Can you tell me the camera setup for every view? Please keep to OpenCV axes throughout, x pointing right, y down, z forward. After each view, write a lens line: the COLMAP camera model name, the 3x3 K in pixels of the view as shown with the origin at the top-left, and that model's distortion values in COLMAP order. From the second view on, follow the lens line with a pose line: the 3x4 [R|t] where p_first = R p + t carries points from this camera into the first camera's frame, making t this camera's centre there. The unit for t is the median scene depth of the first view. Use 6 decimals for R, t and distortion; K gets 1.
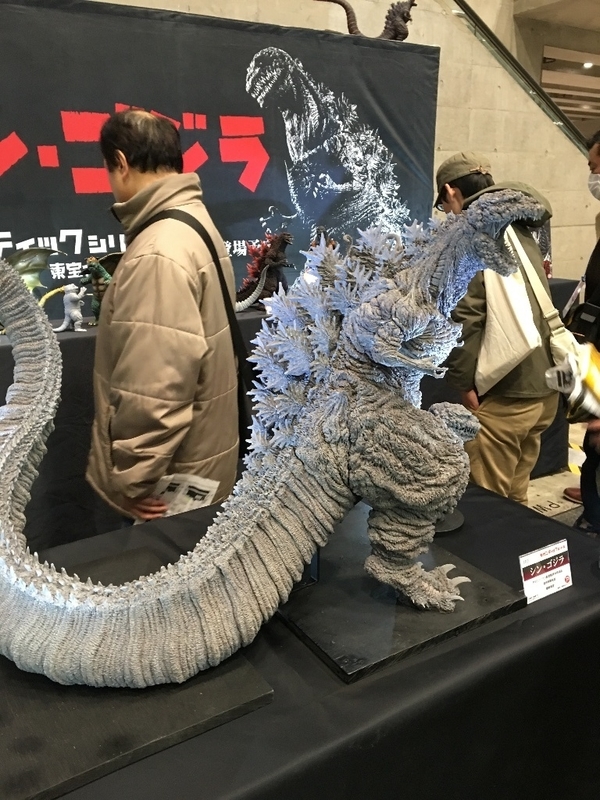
lens RADIAL K [[684.9, 0, 297.5], [0, 684.9, 399.0], [0, 0, 1]] dist [0.082762, -0.109795]
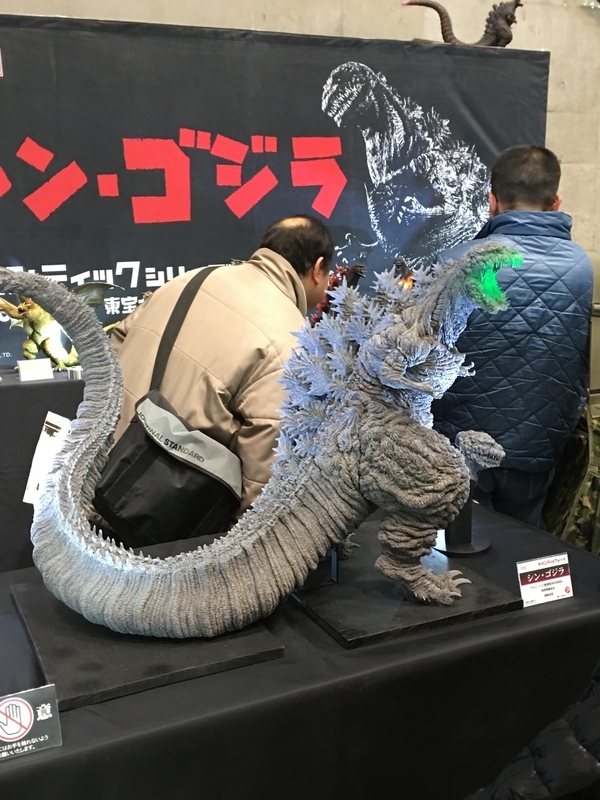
lens RADIAL K [[910.1, 0, 300.0], [0, 910.1, 400.0], [0, 0, 1]] dist [0.062491, -0.032343]
pose [[0.993088, 0.016355, -0.116230, 0.146287], [-0.025642, 0.996555, -0.078865, 0.094841], [0.114540, 0.081300, 0.990086, -0.532619]]
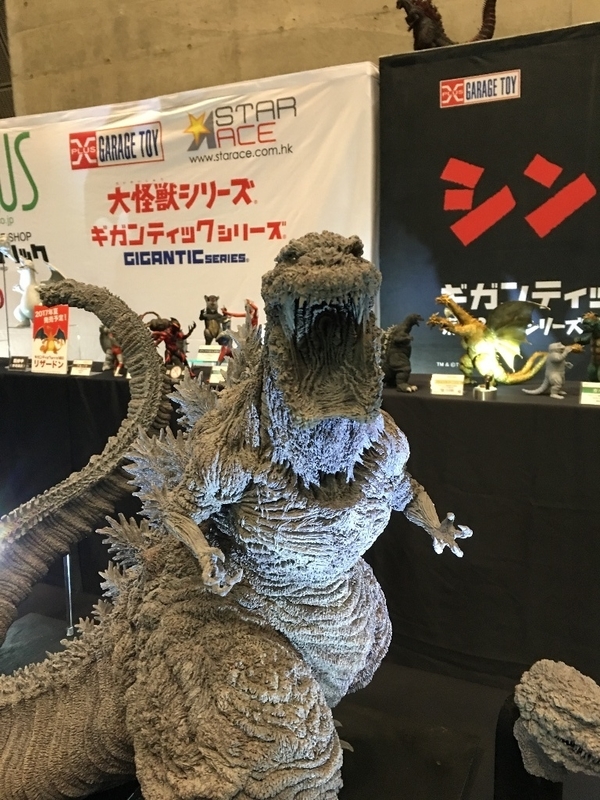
lens RADIAL K [[684.9, 0, 297.5], [0, 684.9, 399.0], [0, 0, 1]] dist [0.082762, -0.109795]
pose [[0.522510, 0.159472, -0.837587, 0.610948], [-0.208788, 0.976376, 0.055649, -0.202329], [0.826675, 0.145801, 0.543462, 0.711090]]
